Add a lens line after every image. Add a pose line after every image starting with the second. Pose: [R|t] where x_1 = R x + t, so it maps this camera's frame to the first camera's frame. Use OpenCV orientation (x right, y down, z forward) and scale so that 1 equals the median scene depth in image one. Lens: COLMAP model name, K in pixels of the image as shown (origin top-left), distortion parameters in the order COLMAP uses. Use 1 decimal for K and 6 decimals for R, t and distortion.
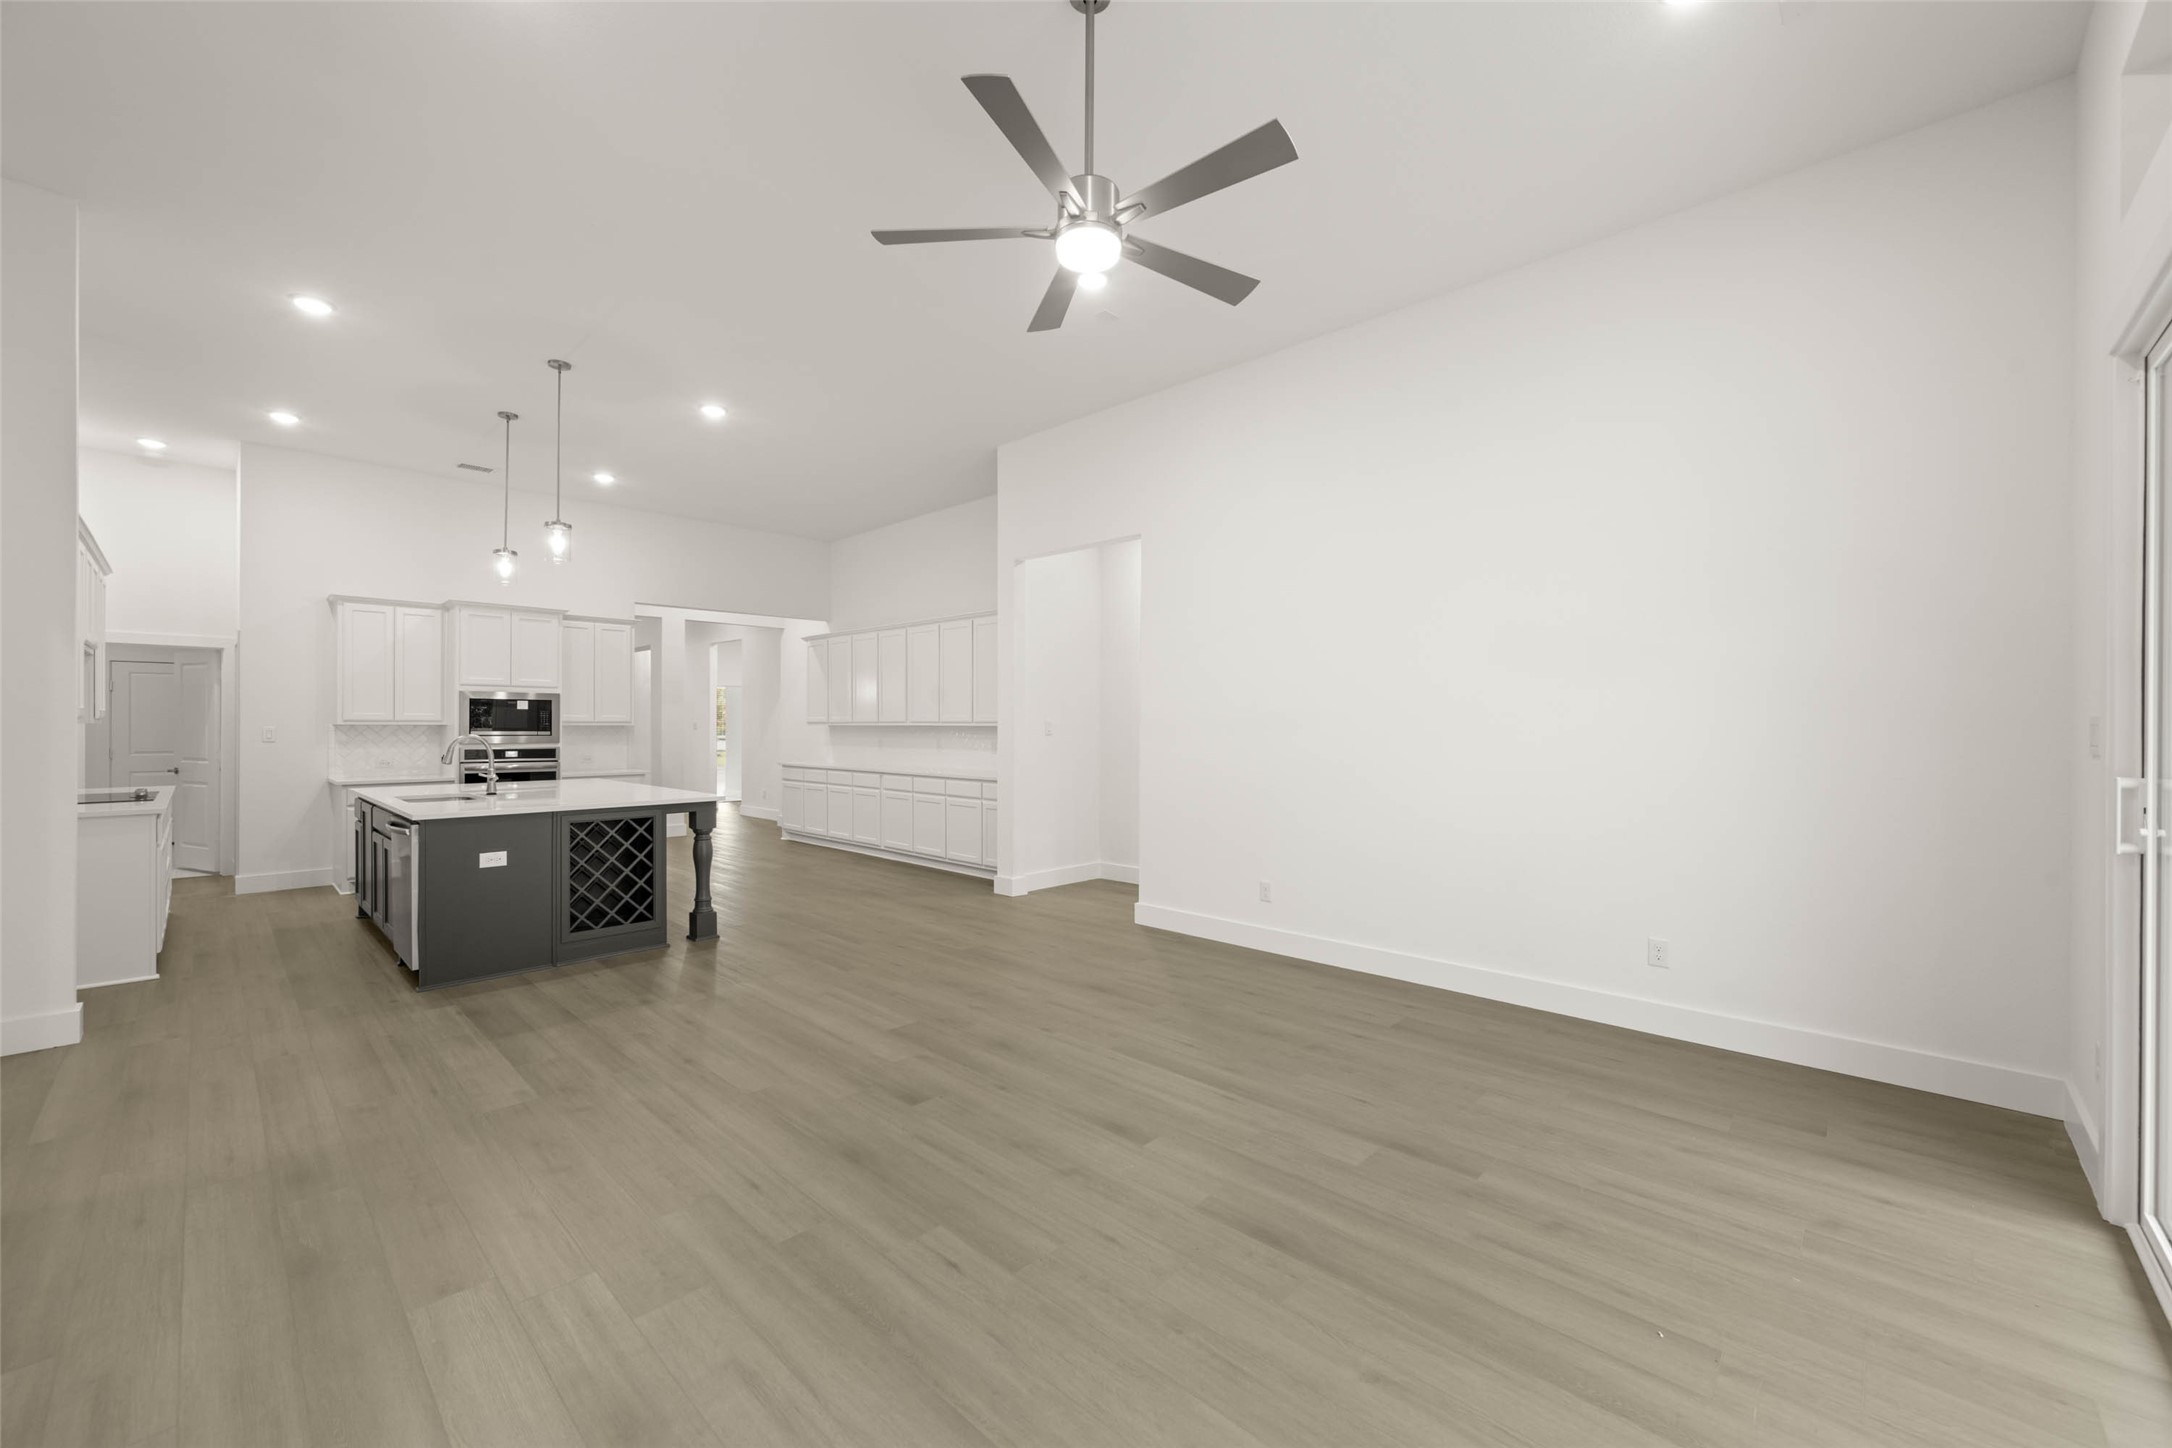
lens RADIAL K [[847.7, 0, 1090.7], [0, 847.7, 727.5], [0, 0, 1]] dist [-0.001766, 0.000316]
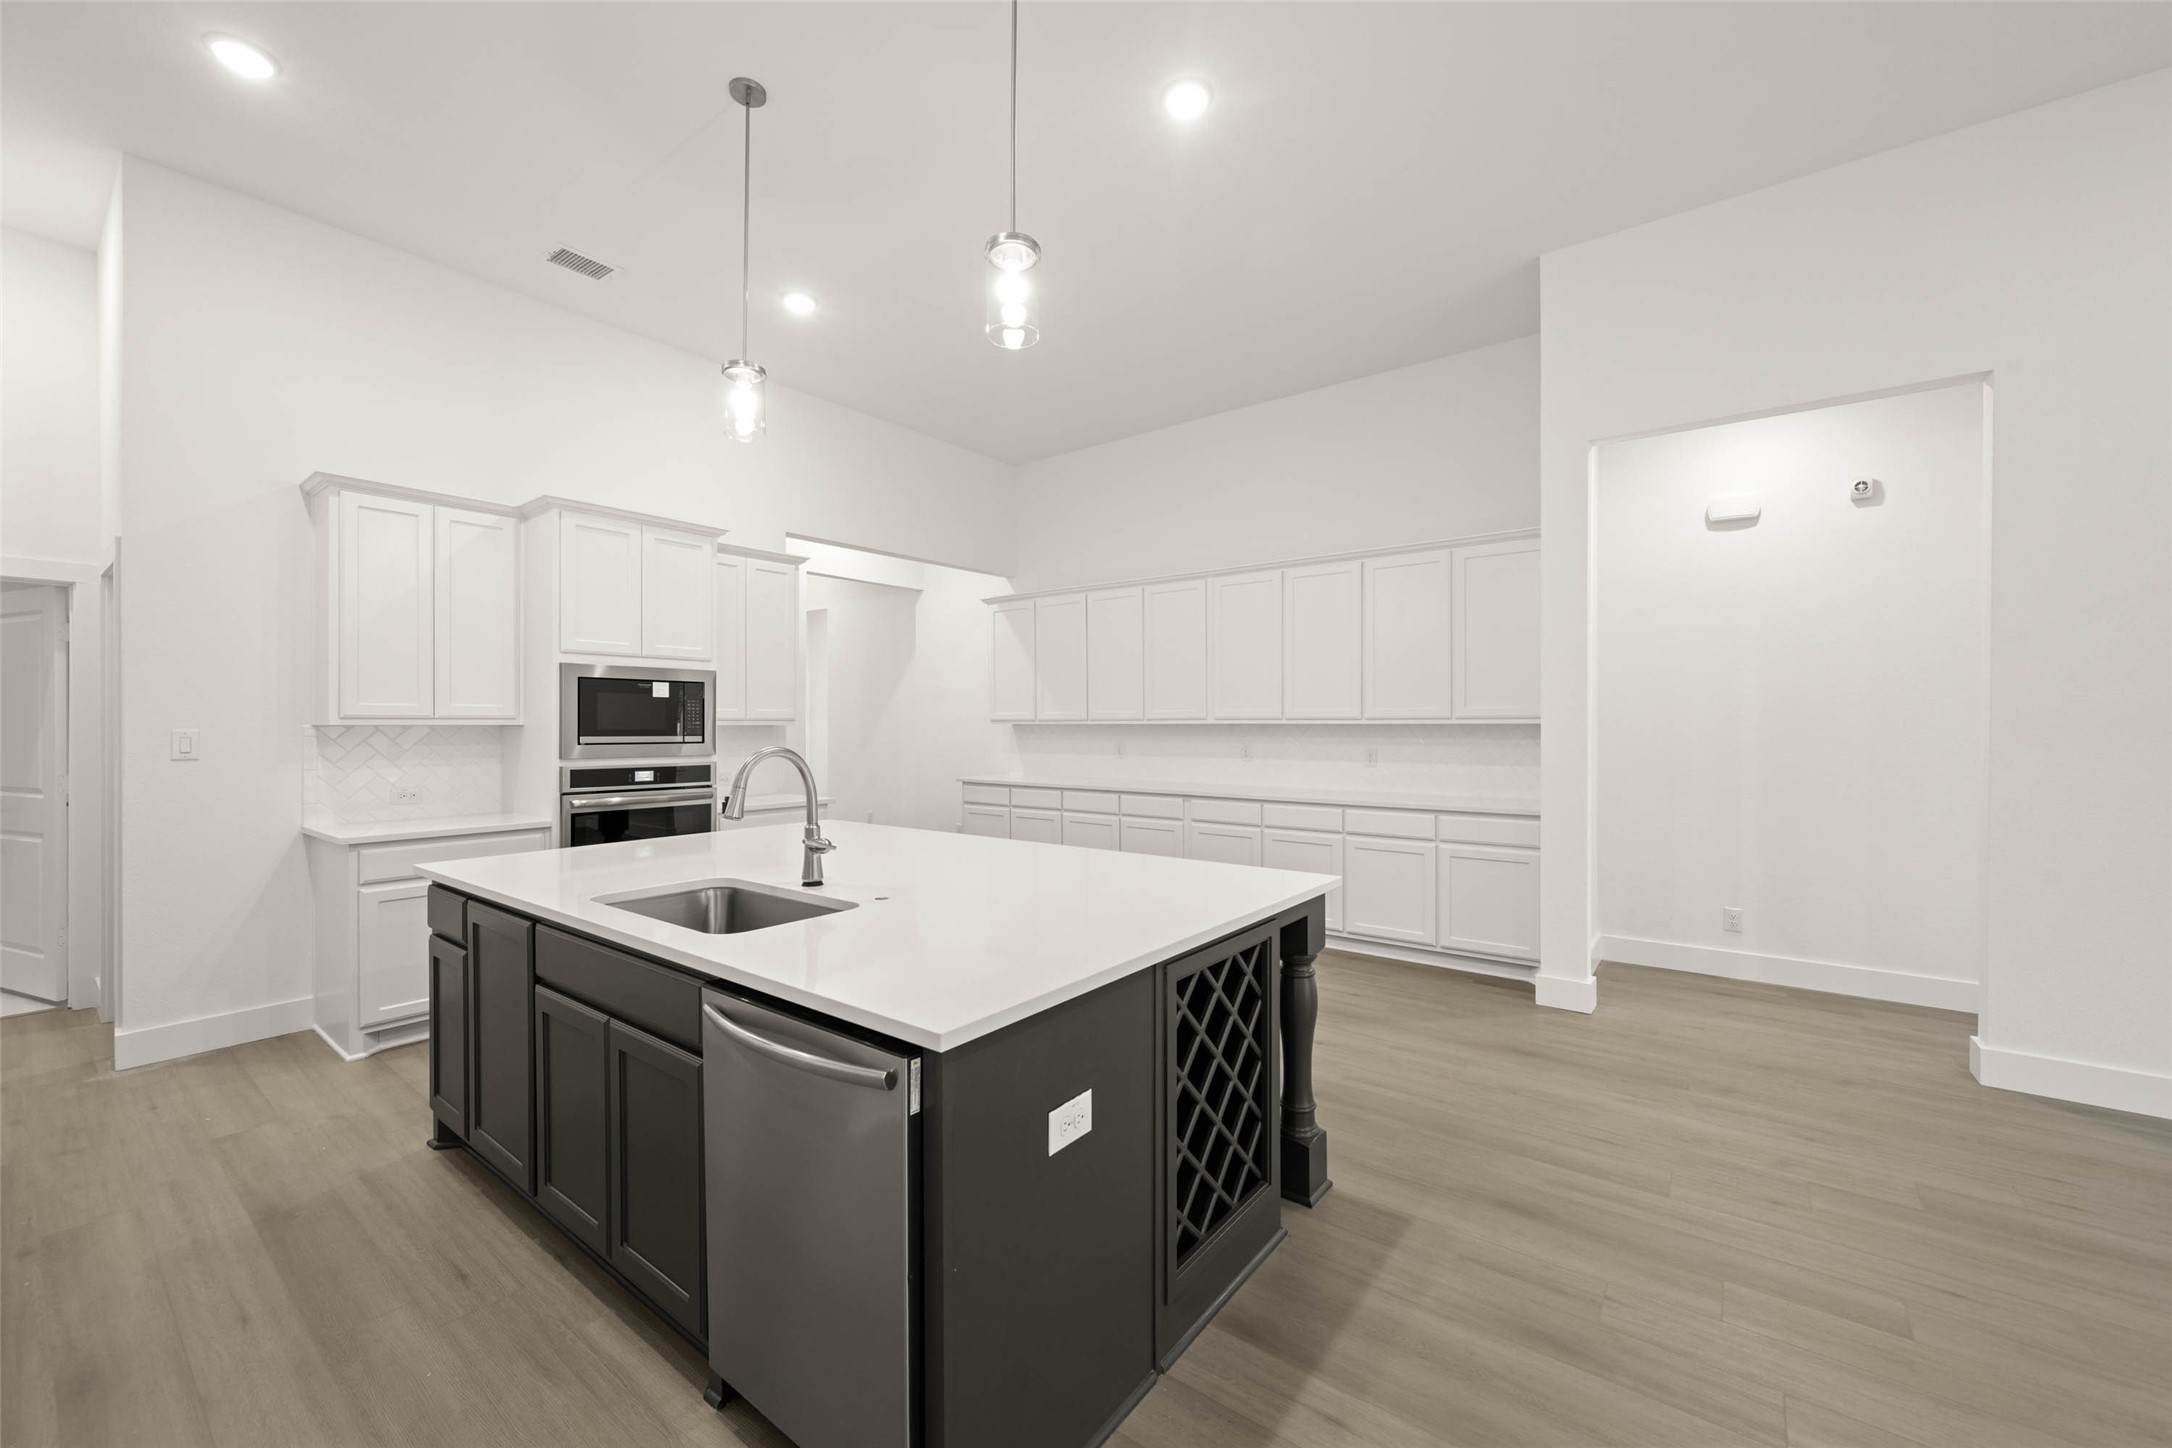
lens RADIAL K [[847.7, 0, 1090.7], [0, 847.7, 727.5], [0, 0, 1]] dist [-0.001766, 0.000316]
pose [[0.994423, -0.003136, 0.105420, -0.466499], [0.002913, 0.999993, 0.002274, -0.001762], [-0.105427, -0.001955, 0.994425, 0.422476]]
